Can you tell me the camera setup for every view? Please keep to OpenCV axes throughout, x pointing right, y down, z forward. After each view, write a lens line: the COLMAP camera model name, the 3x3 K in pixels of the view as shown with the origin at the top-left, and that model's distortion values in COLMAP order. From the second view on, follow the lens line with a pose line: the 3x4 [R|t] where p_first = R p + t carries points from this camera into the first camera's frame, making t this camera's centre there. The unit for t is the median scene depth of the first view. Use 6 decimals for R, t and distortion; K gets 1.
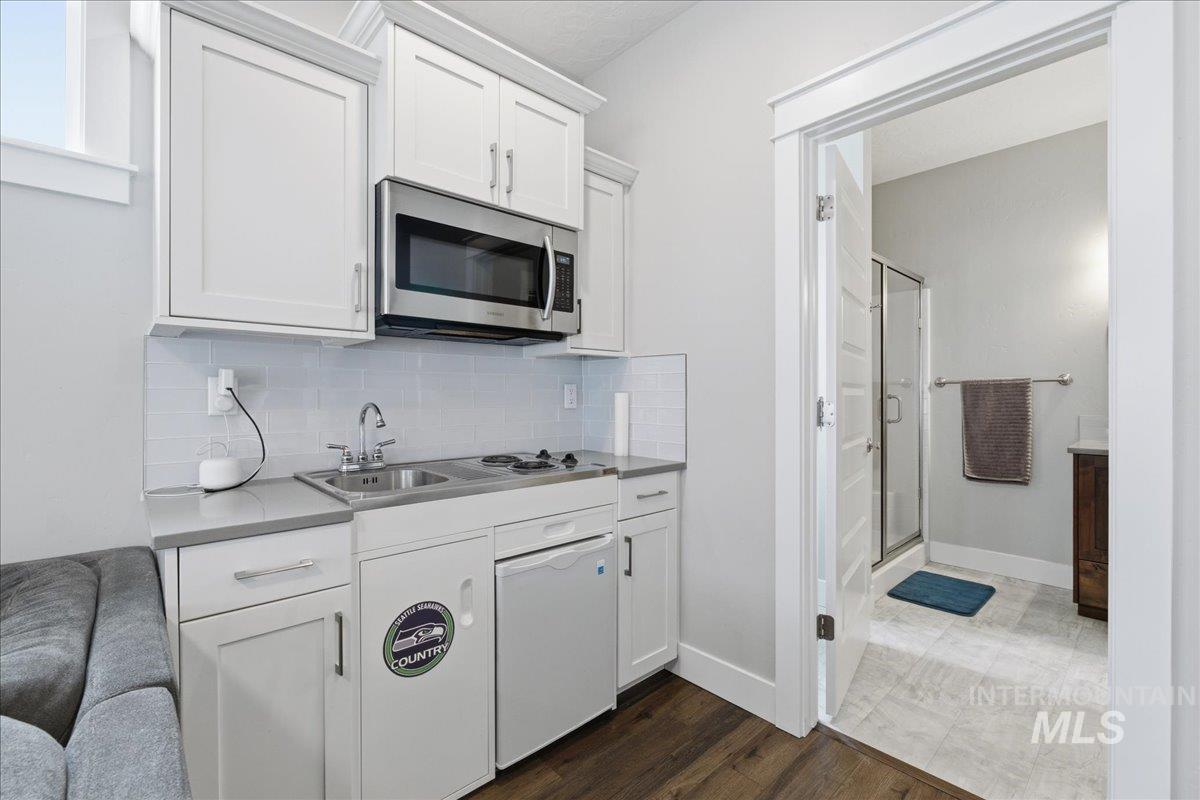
lens RADIAL K [[516.6, 0, 597.8], [0, 516.6, 396.6], [0, 0, 1]] dist [-0.000935, -0.000114]
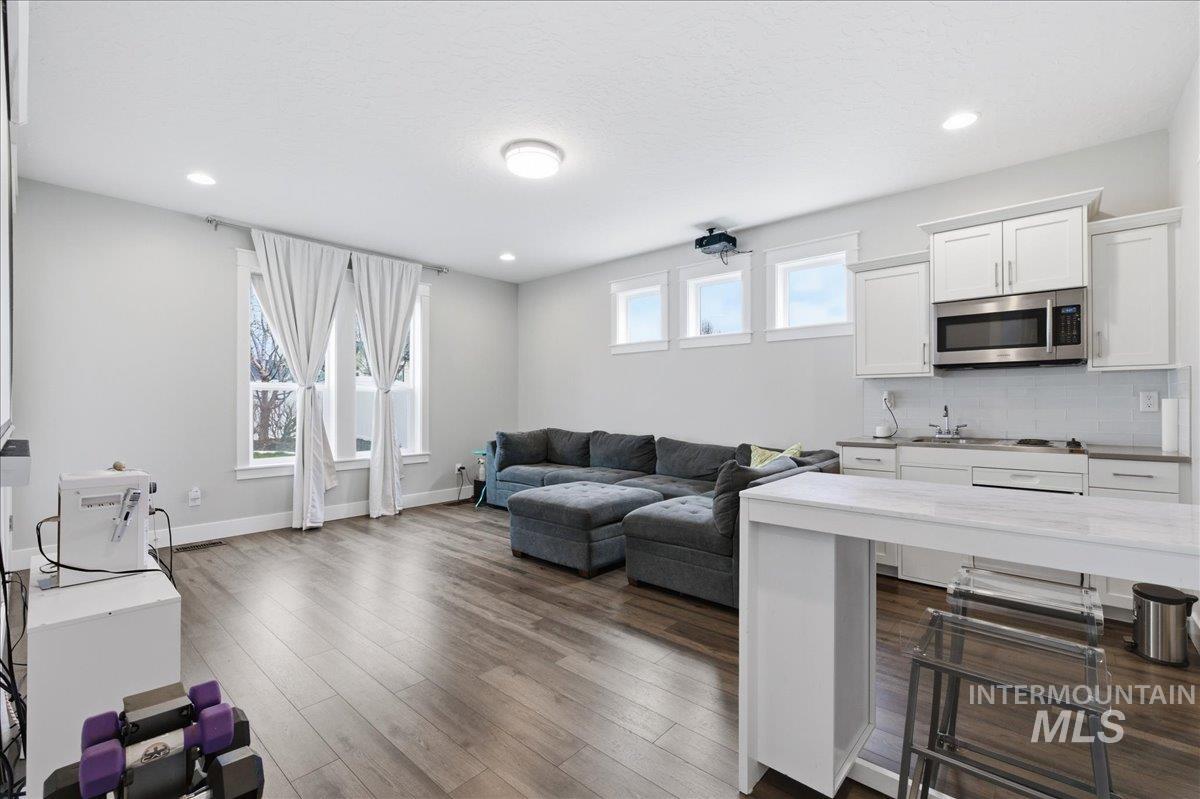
lens RADIAL K [[516.6, 0, 597.8], [0, 516.6, 396.1], [0, 0, 1]] dist [-0.000935, -0.000114]
pose [[0.100609, -0.010484, -0.994871, 1.353544], [0.001306, 0.999945, -0.010405, -0.002961], [0.994925, -0.000253, 0.100617, -0.534804]]
